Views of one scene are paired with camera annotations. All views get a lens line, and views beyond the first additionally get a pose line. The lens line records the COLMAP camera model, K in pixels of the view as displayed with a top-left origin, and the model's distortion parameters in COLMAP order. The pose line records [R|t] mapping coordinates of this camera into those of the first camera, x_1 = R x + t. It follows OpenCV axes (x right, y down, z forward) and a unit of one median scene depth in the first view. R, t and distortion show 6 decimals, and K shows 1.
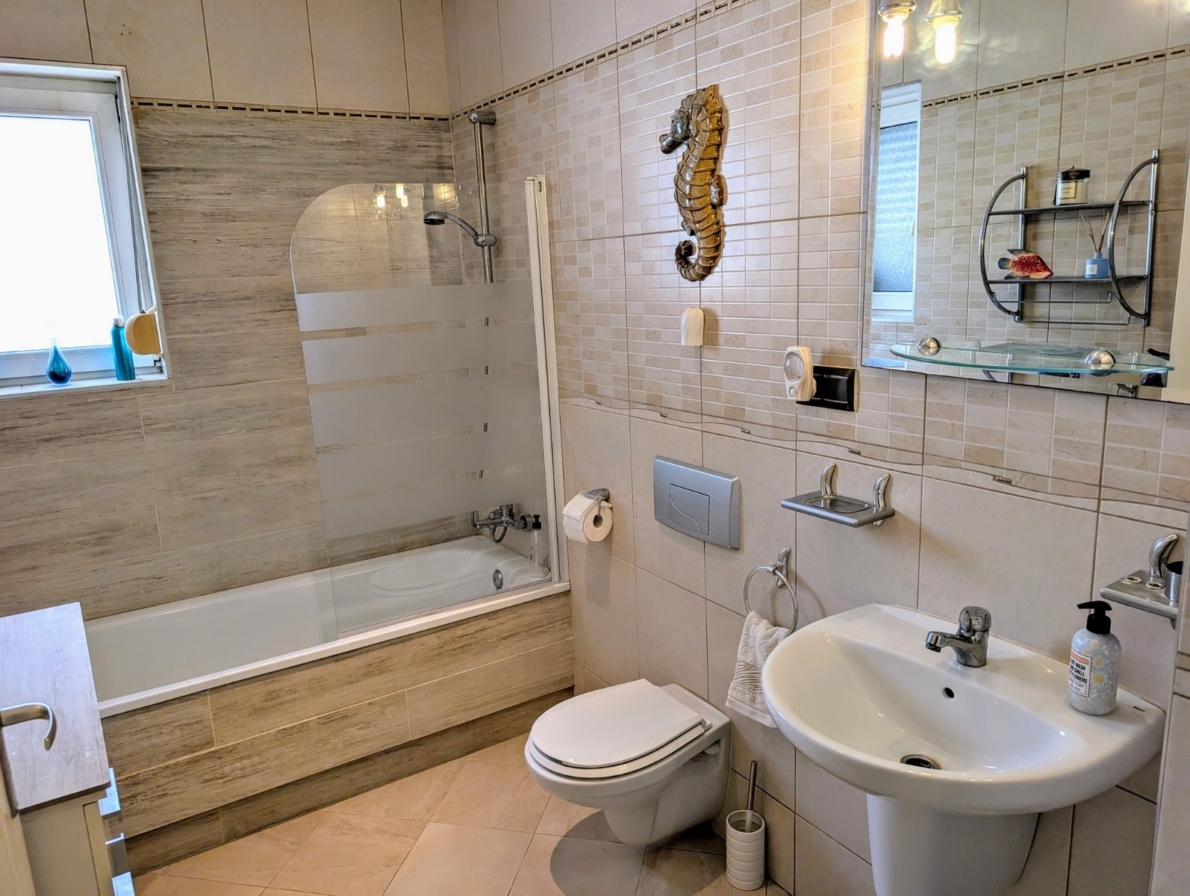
lens RADIAL K [[857.3, 0, 578.5], [0, 857.3, 450.8], [0, 0, 1]] dist [0.029312, -0.026088]
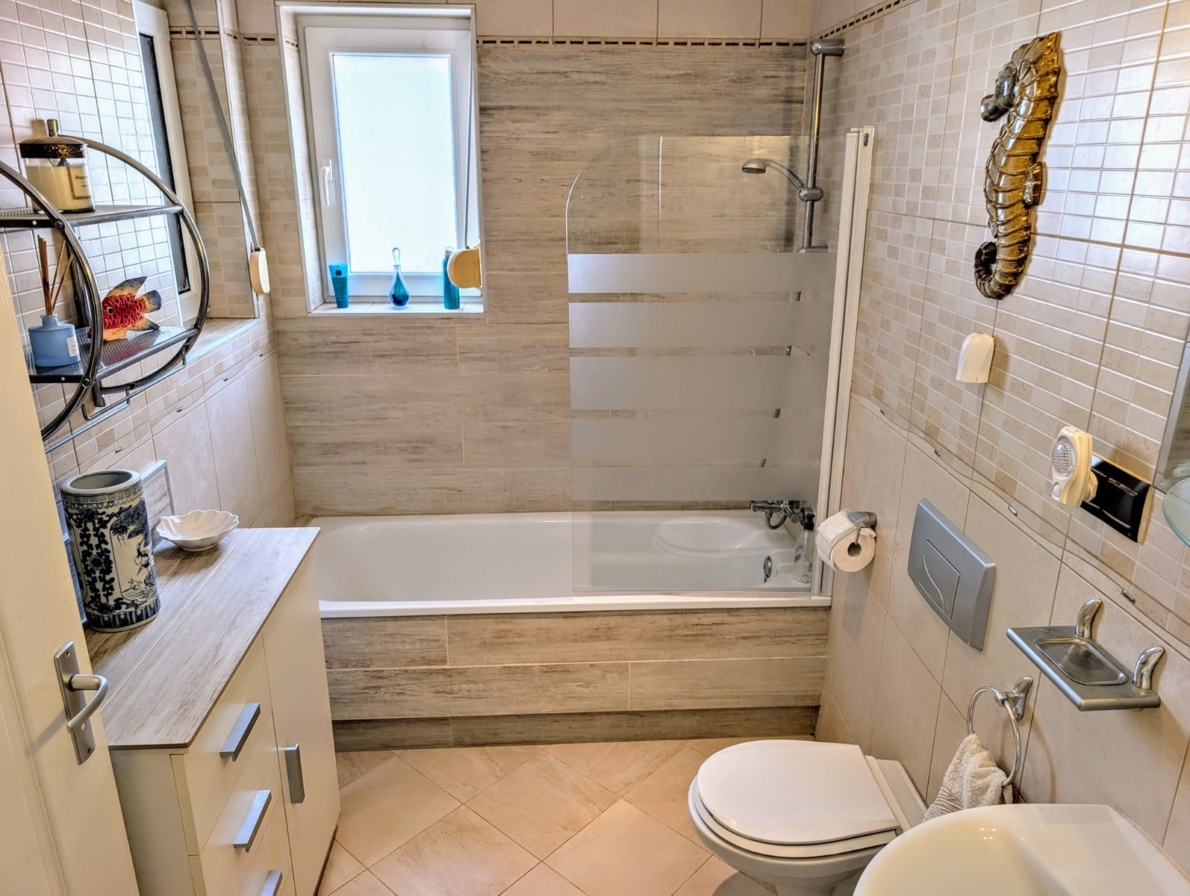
lens RADIAL K [[857.3, 0, 595.4], [0, 857.3, 448.4], [0, 0, 1]] dist [0.029312, -0.026088]
pose [[0.874072, 0.197854, -0.443680, 0.153932], [-0.143456, 0.977699, 0.153379, -0.107637], [0.464132, -0.070416, 0.882963, 0.128634]]
